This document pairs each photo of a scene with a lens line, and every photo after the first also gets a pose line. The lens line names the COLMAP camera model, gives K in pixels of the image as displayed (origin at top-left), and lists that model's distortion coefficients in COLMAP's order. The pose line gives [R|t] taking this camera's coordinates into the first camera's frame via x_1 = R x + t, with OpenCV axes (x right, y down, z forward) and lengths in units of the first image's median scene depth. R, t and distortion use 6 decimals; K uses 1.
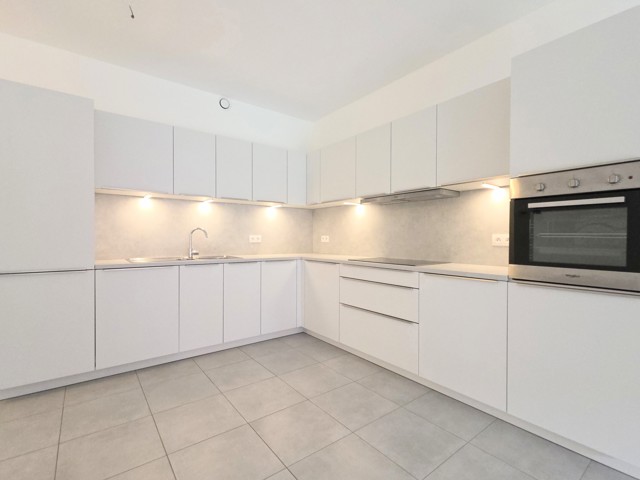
lens RADIAL K [[306.2, 0, 320.4], [0, 306.2, 240.7], [0, 0, 1]] dist [-0.000338, 0.000368]
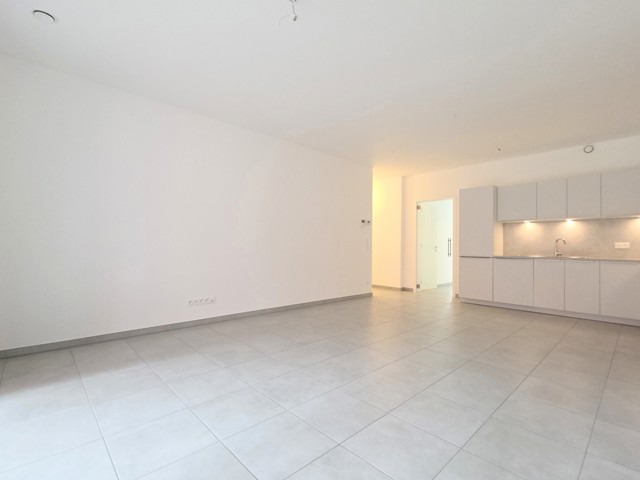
lens RADIAL K [[306.2, 0, 319.4], [0, 306.2, 239.8], [0, 0, 1]] dist [-0.000338, 0.000368]
pose [[0.105367, -0.029272, -0.994002, 1.047607], [-0.025928, 0.999146, -0.032172, 0.050405], [0.994095, 0.029162, 0.104518, -0.399674]]
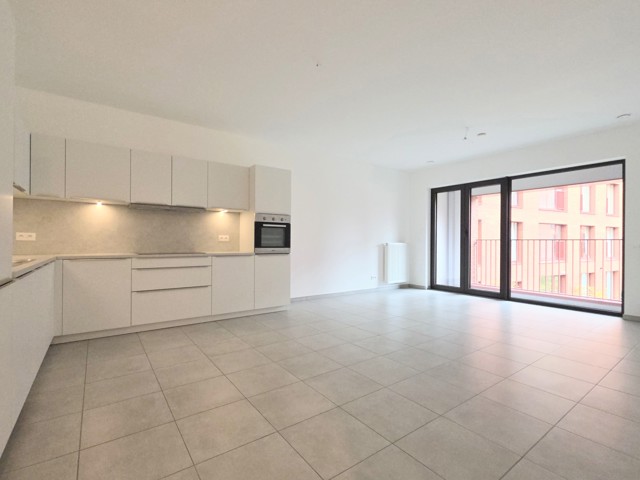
lens RADIAL K [[306.2, 0, 320.4], [0, 306.2, 239.0], [0, 0, 1]] dist [-0.000338, 0.000368]
pose [[0.030229, -0.000384, 0.999543, -1.147689], [0.000947, 0.999999, 0.000356, 0.001838], [-0.999543, 0.000935, 0.030230, 0.255112]]
